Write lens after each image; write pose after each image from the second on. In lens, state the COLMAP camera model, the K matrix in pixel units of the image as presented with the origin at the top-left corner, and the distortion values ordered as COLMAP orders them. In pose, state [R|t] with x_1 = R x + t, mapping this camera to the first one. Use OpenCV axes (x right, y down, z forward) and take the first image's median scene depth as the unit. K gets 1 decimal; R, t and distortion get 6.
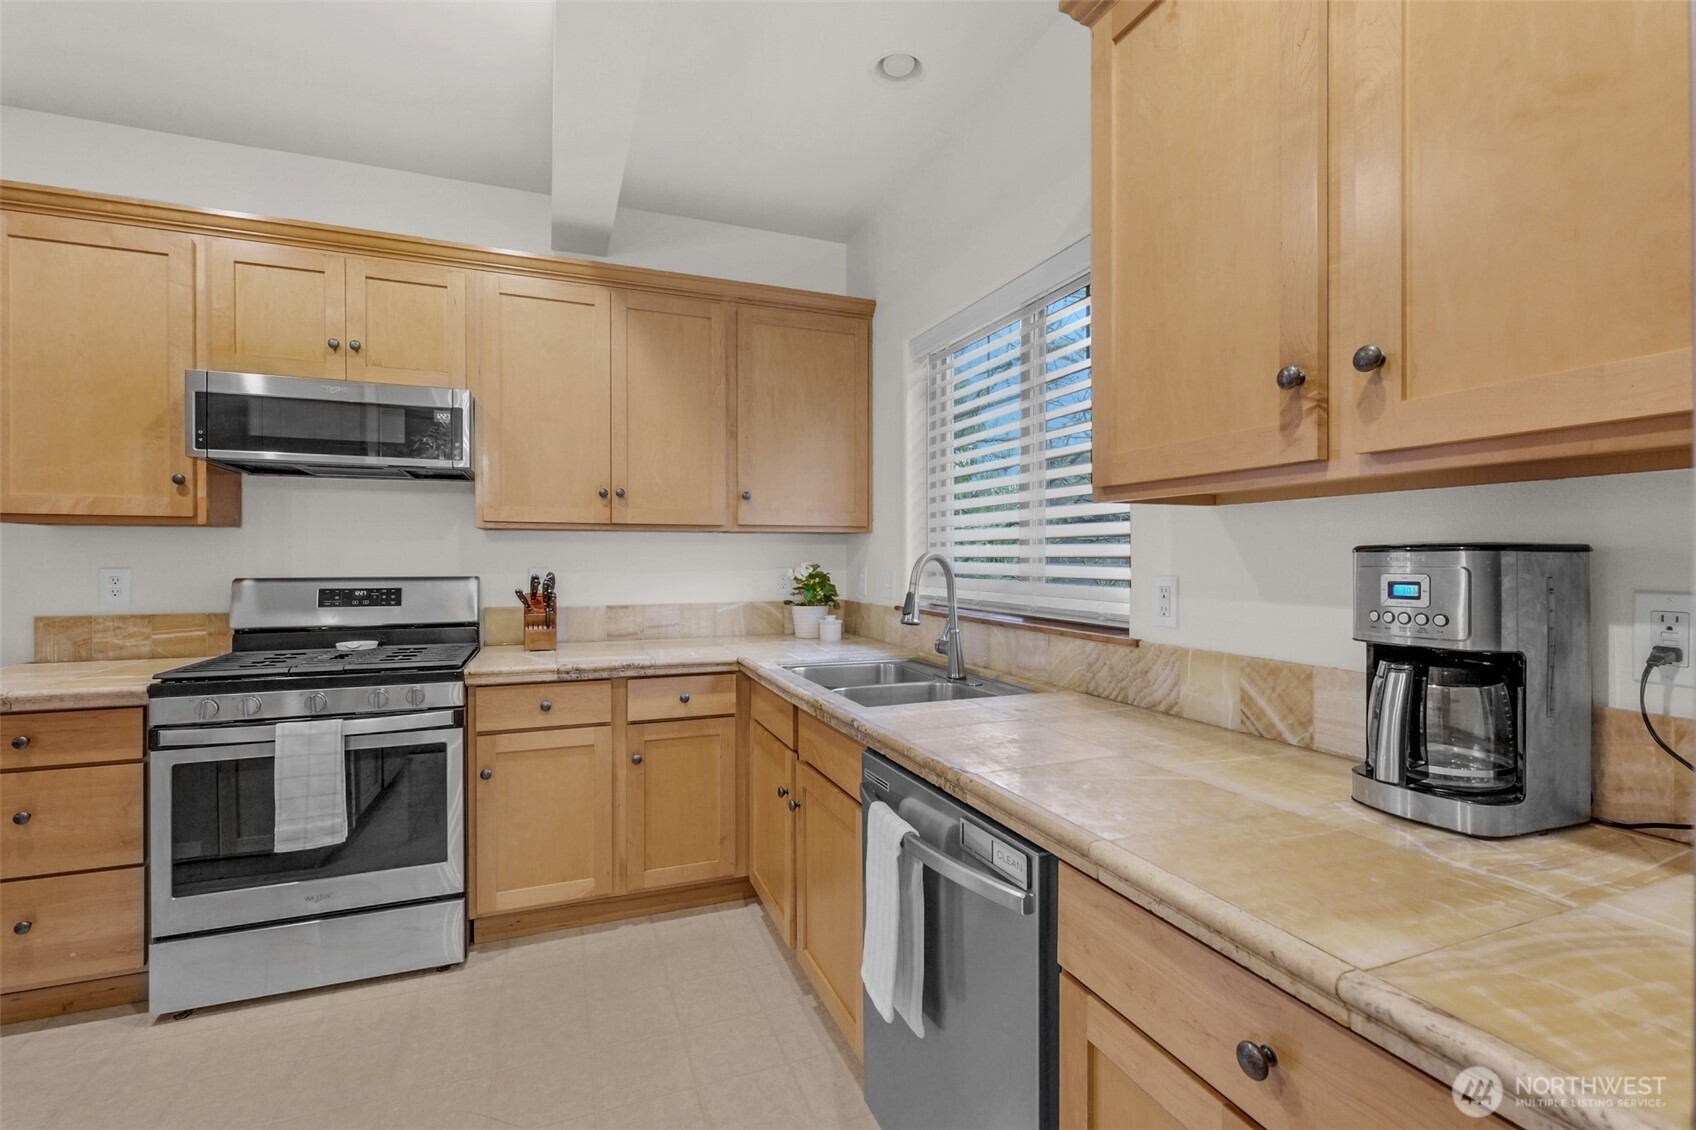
lens RADIAL K [[738.8, 0, 842.5], [0, 738.8, 560.1], [0, 0, 1]] dist [-0.001987, 0.000217]
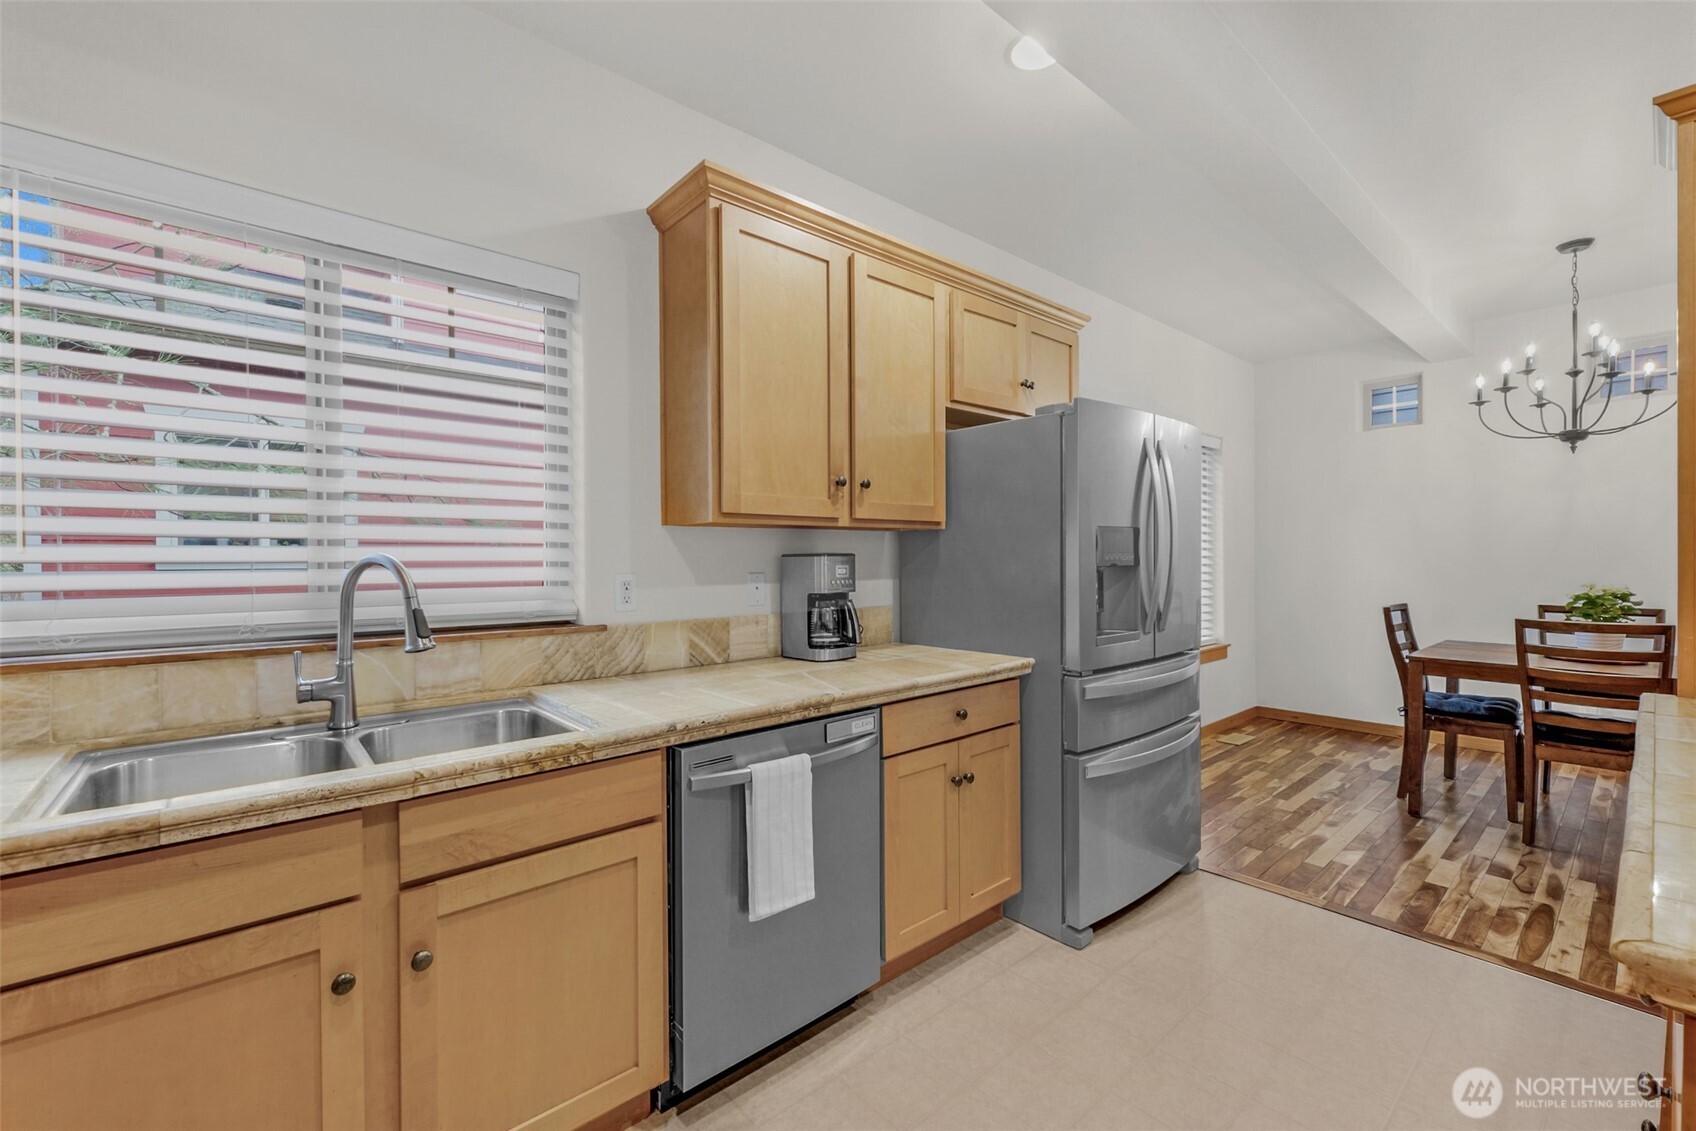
lens RADIAL K [[700.7, 0, 834.6], [0, 700.7, 562.1], [0, 0, 1]] dist [0.000293, 0.000227]
pose [[-0.322090, -0.003668, 0.946702, -1.044974], [0.010508, 0.999917, 0.007450, -0.006417], [-0.946651, 0.012348, -0.322025, 1.213533]]
